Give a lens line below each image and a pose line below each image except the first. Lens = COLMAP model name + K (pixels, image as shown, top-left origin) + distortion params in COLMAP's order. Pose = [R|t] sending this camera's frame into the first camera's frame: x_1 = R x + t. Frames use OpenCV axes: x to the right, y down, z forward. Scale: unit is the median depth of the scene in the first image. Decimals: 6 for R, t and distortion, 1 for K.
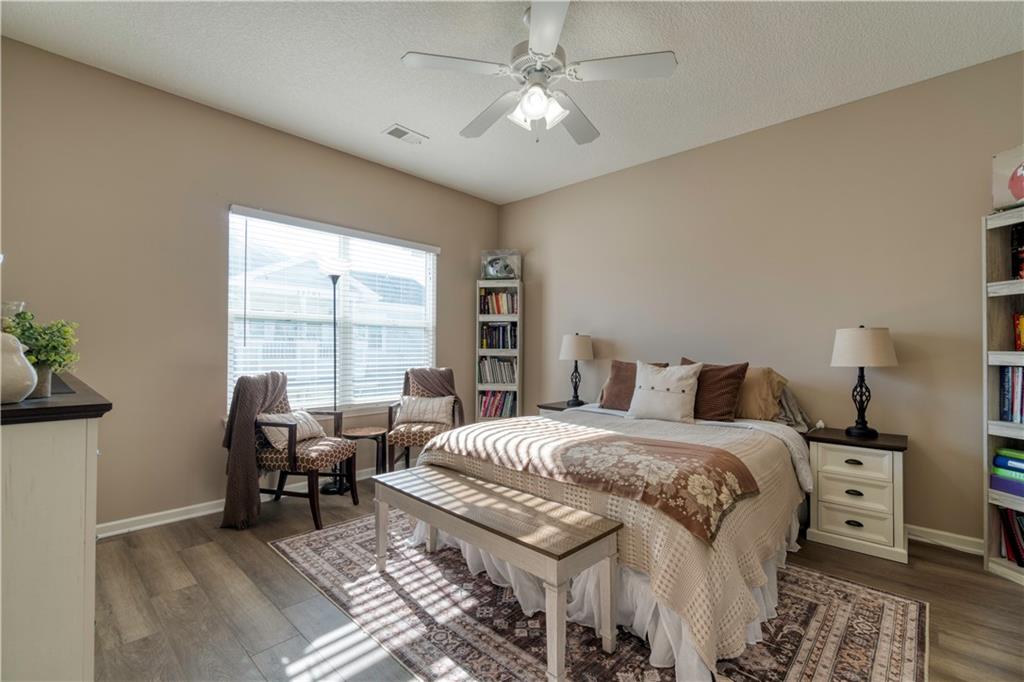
lens RADIAL K [[445.7, 0, 512.6], [0, 445.7, 348.7], [0, 0, 1]] dist [-0.000813, 0.001720]
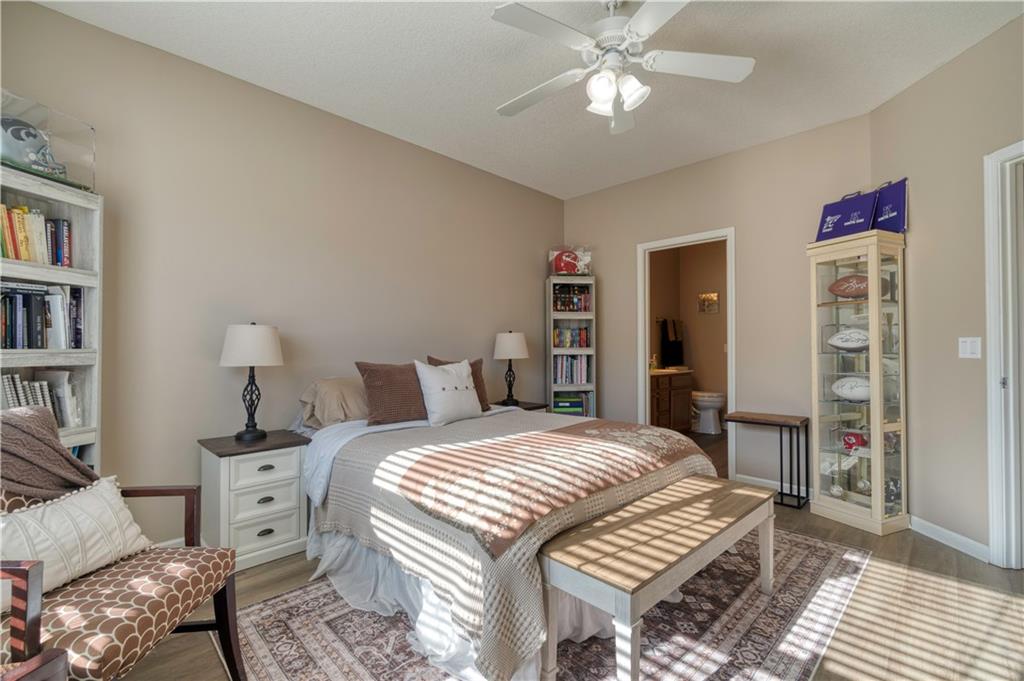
lens RADIAL K [[445.7, 0, 518.8], [0, 445.7, 340.5], [0, 0, 1]] dist [-0.000813, 0.001720]
pose [[0.044622, 0.015873, 0.998878, -0.571133], [0.010919, 0.999806, -0.016375, 0.006589], [-0.998944, 0.011637, 0.044440, 0.764962]]
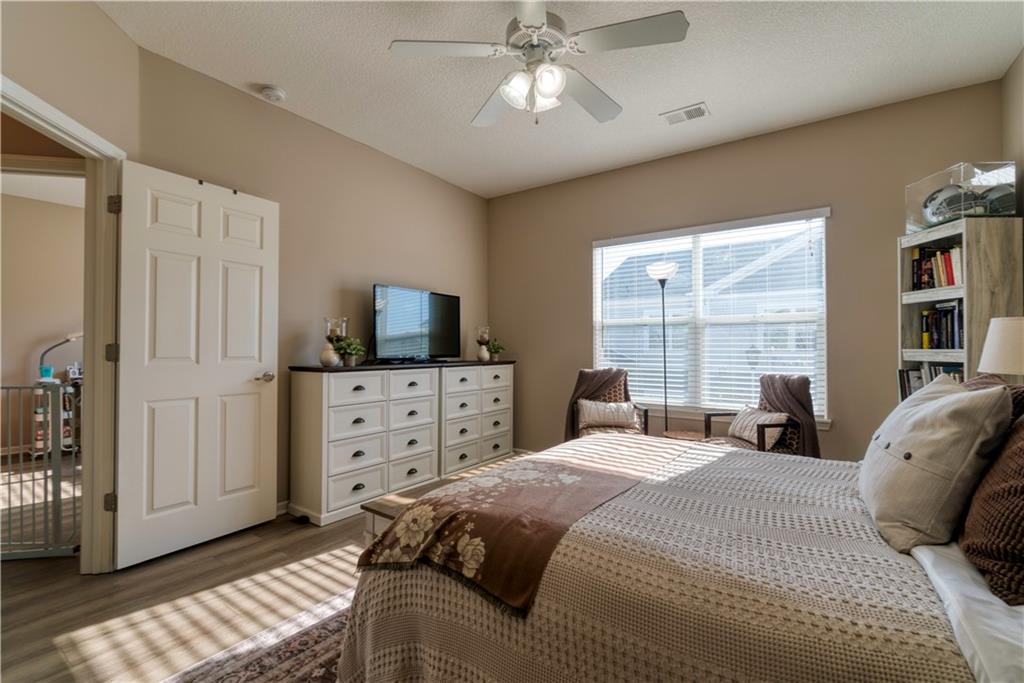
lens RADIAL K [[445.7, 0, 512.6], [0, 445.7, 343.7], [0, 0, 1]] dist [-0.000813, 0.001720]
pose [[0.108155, -0.016985, -0.993989, 0.644033], [-0.007208, 0.999814, -0.017869, 0.009225], [0.994108, 0.009098, 0.108012, 0.570371]]
